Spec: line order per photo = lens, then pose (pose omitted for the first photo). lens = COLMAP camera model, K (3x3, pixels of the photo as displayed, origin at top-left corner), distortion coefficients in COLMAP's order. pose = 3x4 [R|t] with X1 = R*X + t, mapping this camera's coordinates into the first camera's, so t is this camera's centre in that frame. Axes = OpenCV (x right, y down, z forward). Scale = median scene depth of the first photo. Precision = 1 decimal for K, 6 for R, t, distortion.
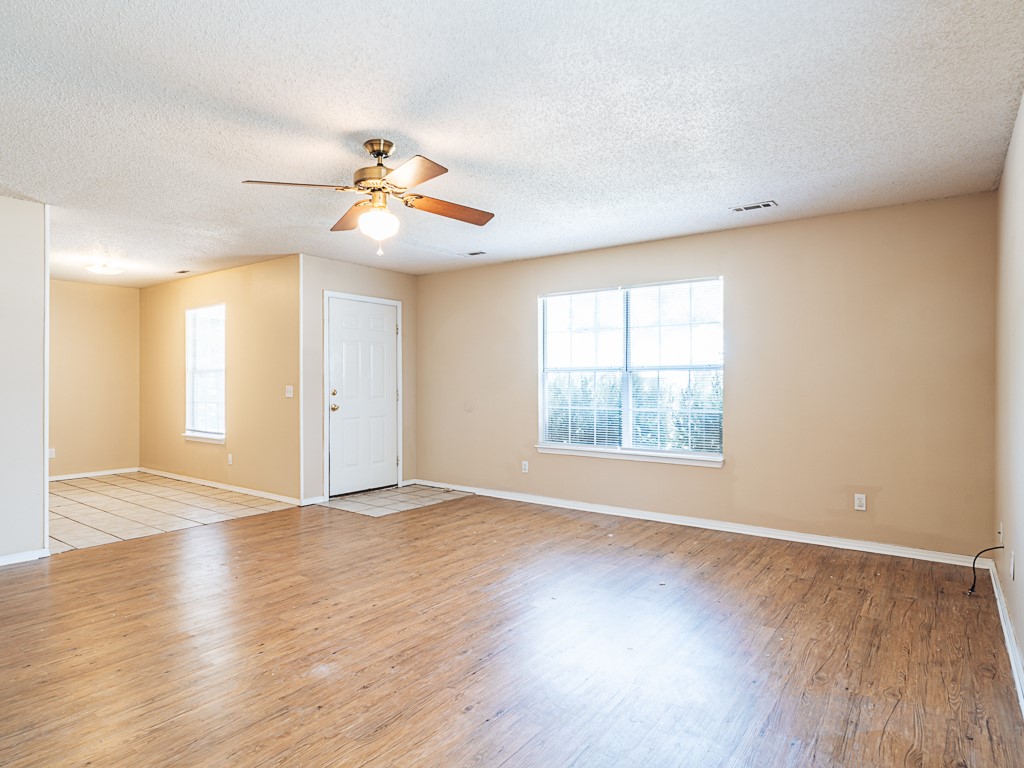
lens RADIAL K [[600.6, 0, 512.0], [0, 600.6, 384.0], [0, 0, 1]] dist [-0.022863, -0.000899]
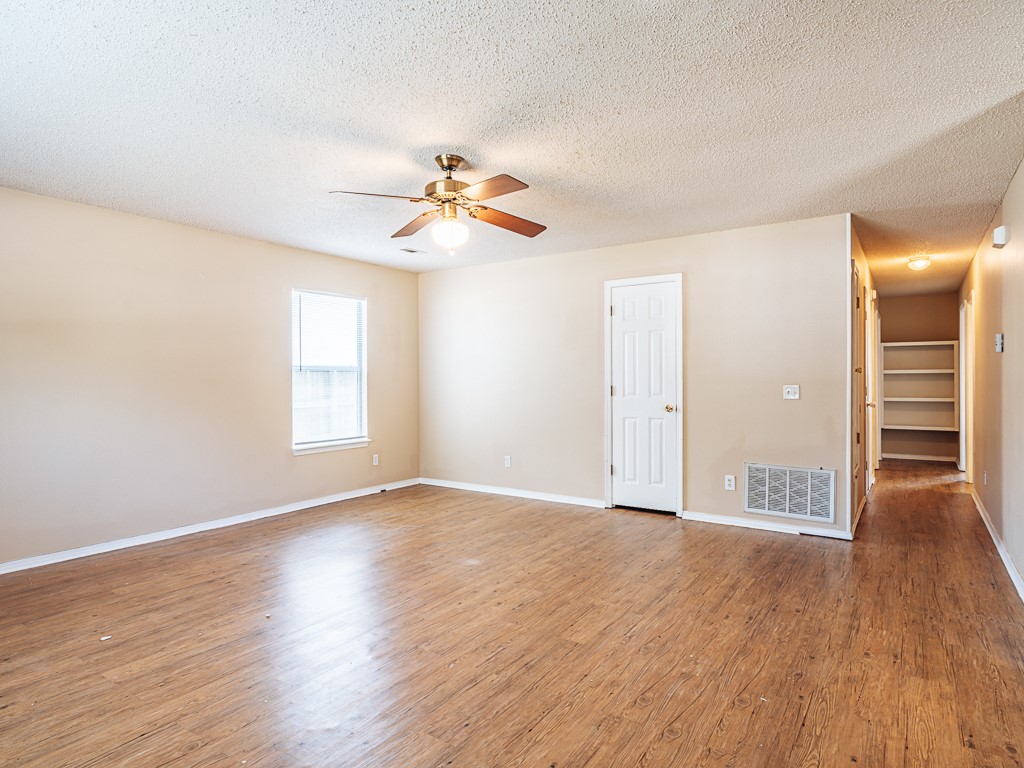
lens RADIAL K [[600.6, 0, 512.0], [0, 600.6, 384.0], [0, 0, 1]] dist [-0.022863, -0.000899]
pose [[-0.999400, 0.001850, -0.034582, -0.274235], [0.001684, 0.999987, 0.004828, -0.001457], [0.034591, 0.004767, -0.999390, 1.937236]]
